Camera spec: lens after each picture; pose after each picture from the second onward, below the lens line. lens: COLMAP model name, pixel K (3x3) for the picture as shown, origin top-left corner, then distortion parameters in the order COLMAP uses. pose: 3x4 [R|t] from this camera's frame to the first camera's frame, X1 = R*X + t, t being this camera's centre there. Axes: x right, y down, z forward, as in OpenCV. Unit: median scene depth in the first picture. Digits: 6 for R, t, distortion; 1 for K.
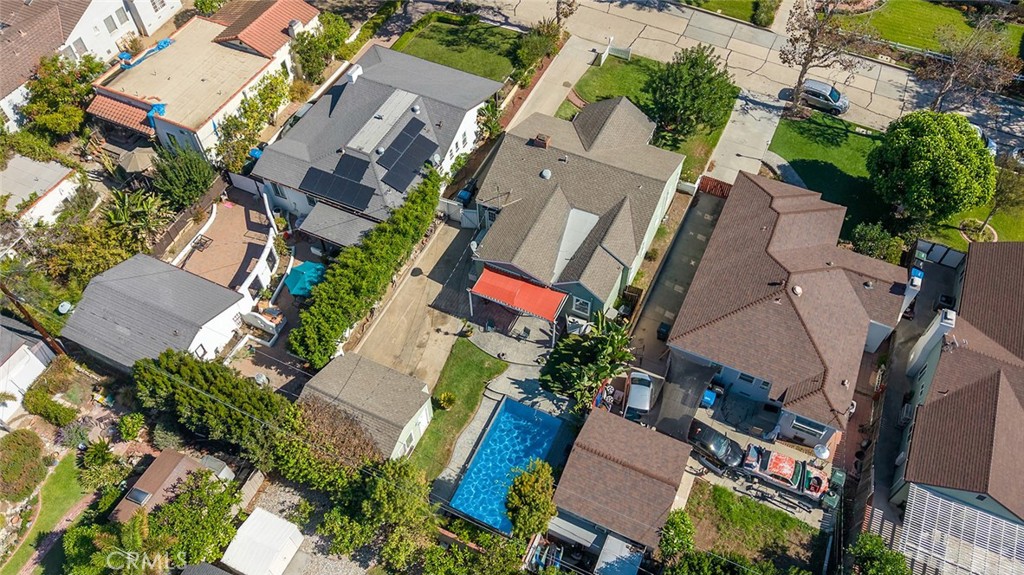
lens RADIAL K [[758.8, 0, 518.9], [0, 758.8, 289.1], [0, 0, 1]] dist [0.007371, -0.004838]
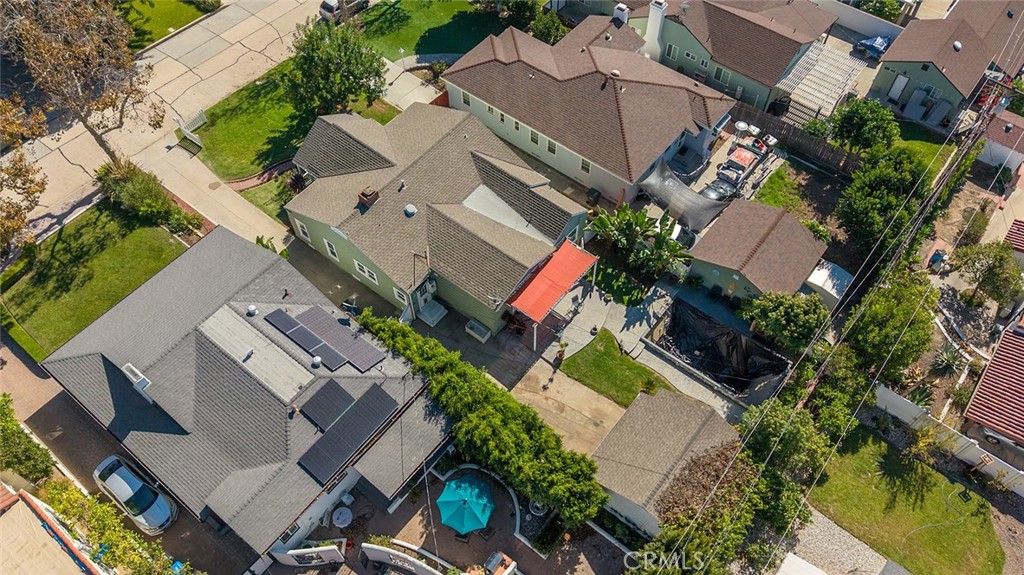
lens RADIAL K [[758.8, 0, 518.9], [0, 758.8, 289.1], [0, 0, 1]] dist [0.007371, -0.004838]
pose [[0.232536, -0.803922, 0.547391, -0.486448], [0.776567, 0.492319, 0.393148, -0.356971], [-0.585551, 0.333665, 0.738781, 0.332388]]
